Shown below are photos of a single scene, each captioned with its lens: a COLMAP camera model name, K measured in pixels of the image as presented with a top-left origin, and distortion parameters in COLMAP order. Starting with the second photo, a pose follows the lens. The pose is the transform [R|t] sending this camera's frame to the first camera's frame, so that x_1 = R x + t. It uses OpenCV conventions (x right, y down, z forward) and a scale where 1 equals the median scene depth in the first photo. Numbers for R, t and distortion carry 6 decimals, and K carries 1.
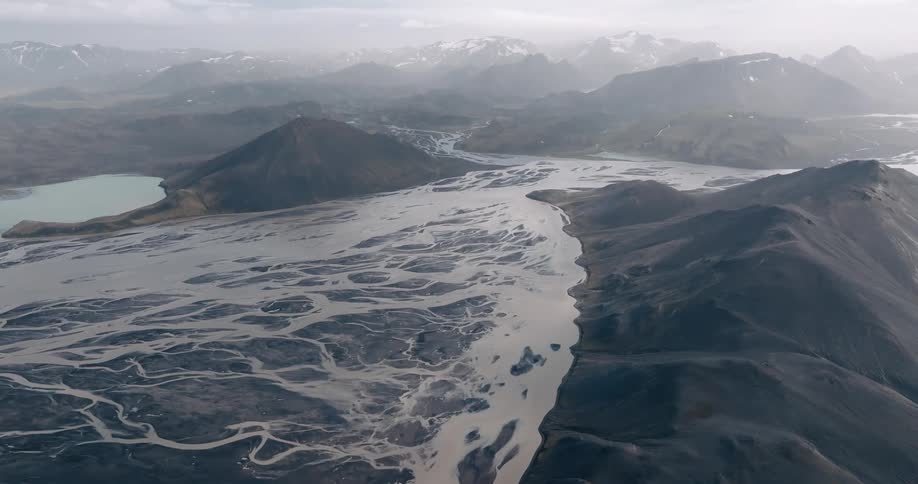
lens RADIAL K [[646.2, 0, 459.0], [0, 646.2, 242.0], [0, 0, 1]] dist [0.010288, 0.005030]
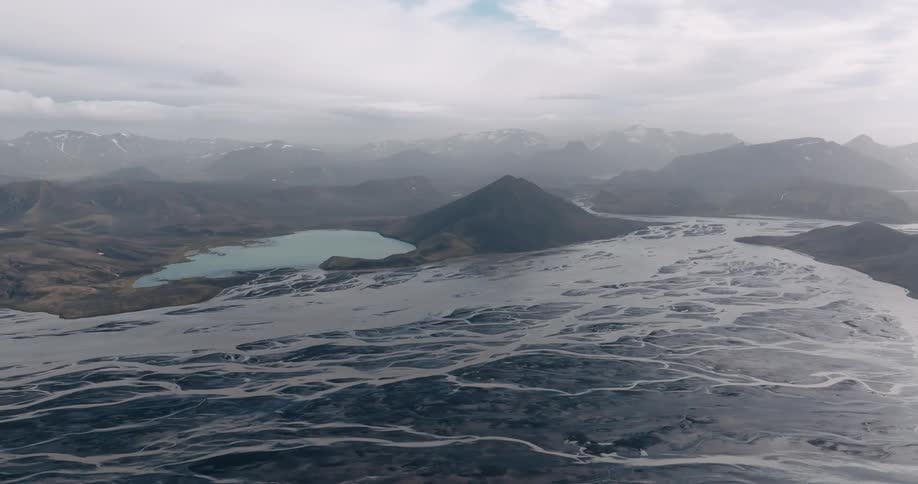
lens RADIAL K [[646.2, 0, 459.0], [0, 646.2, 242.0], [0, 0, 1]] dist [0.010288, 0.005030]
pose [[0.998102, -0.004775, 0.061392, -0.537193], [0.013719, 0.989176, -0.146093, 0.105373], [-0.060029, 0.146658, 0.987364, -0.079282]]
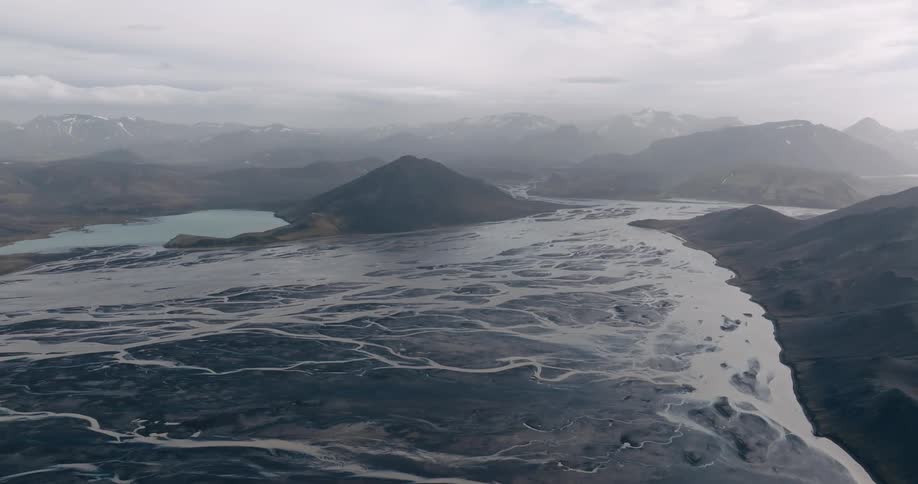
lens RADIAL K [[646.2, 0, 459.0], [0, 646.2, 242.0], [0, 0, 1]] dist [0.010288, 0.005030]
pose [[0.999986, 0.005256, -0.000023, -0.213807], [-0.005217, 0.992124, -0.125148, 0.113195], [-0.000635, 0.125146, 0.992138, -0.061830]]
